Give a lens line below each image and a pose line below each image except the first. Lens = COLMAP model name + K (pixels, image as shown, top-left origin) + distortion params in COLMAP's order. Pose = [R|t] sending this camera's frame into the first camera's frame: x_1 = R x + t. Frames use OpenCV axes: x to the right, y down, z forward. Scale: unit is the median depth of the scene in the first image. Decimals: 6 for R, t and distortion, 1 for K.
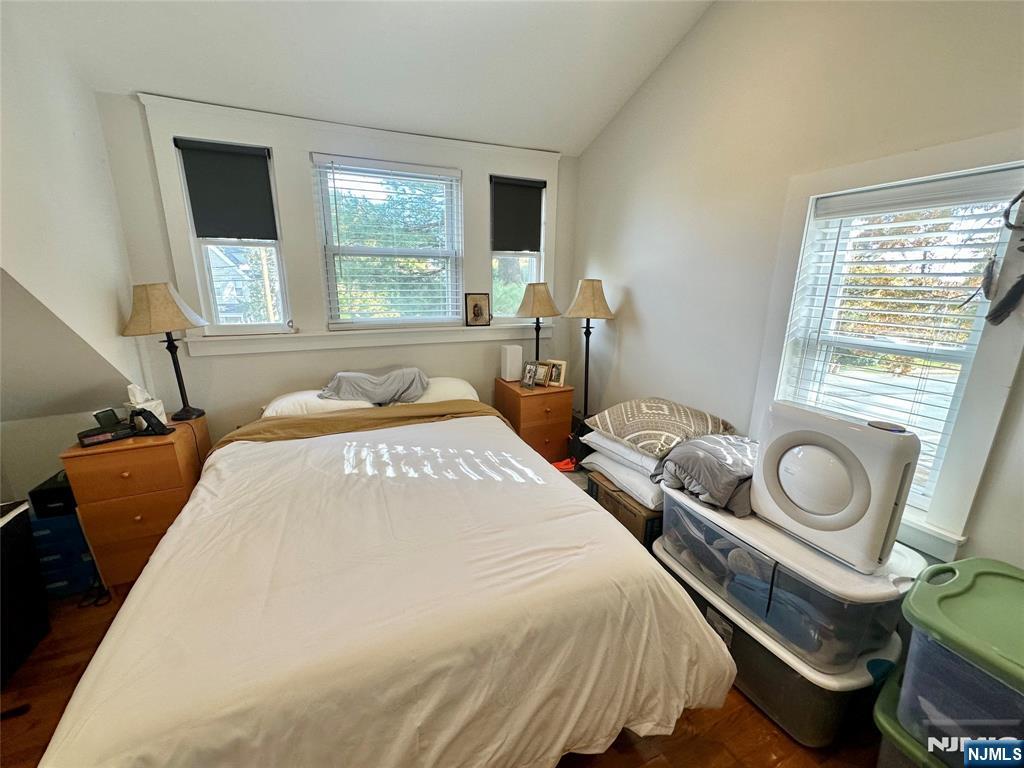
lens RADIAL K [[408.3, 0, 511.2], [0, 408.3, 383.2], [0, 0, 1]] dist [-0.002523, 0.000554]
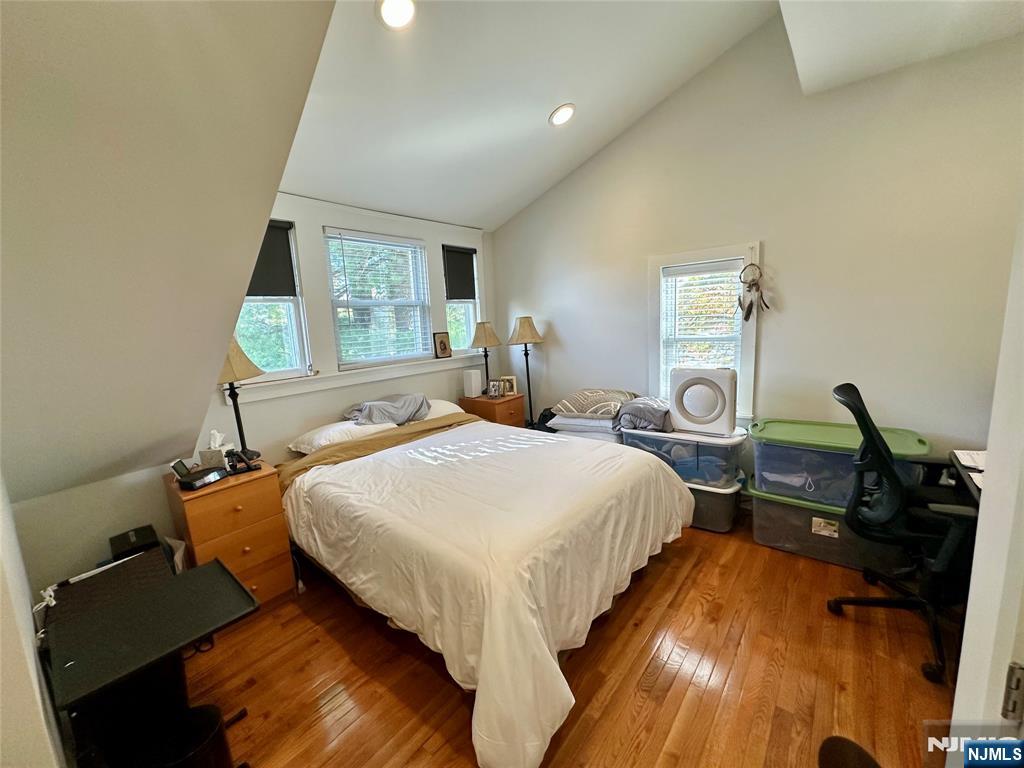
lens RADIAL K [[408.3, 0, 510.1], [0, 408.3, 385.0], [0, 0, 1]] dist [-0.002523, 0.000554]
pose [[0.891221, -0.124416, 0.436173, -0.643441], [0.168637, 0.983598, -0.064006, 0.080758], [-0.421055, 0.130599, 0.897584, -0.293897]]
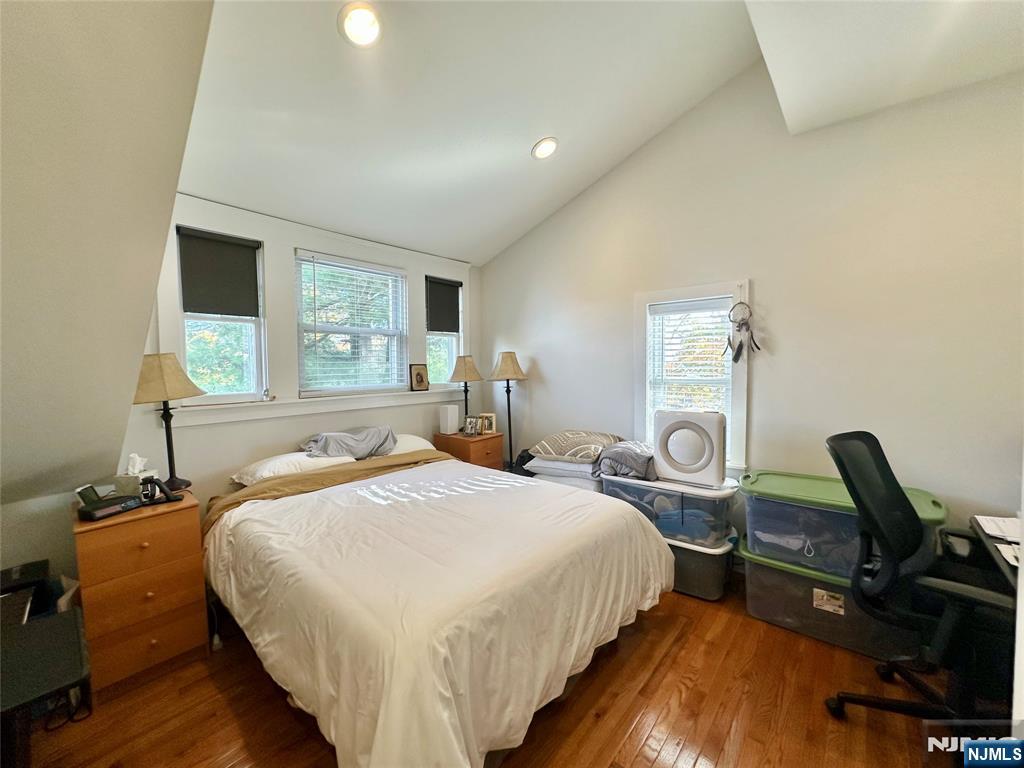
lens RADIAL K [[408.3, 0, 510.4], [0, 408.3, 384.4], [0, 0, 1]] dist [-0.002523, 0.000554]
pose [[0.901155, -0.039464, 0.431698, -0.501444], [0.124938, 0.977235, -0.171471, 0.111964], [-0.415103, 0.208457, 0.885570, -0.246265]]
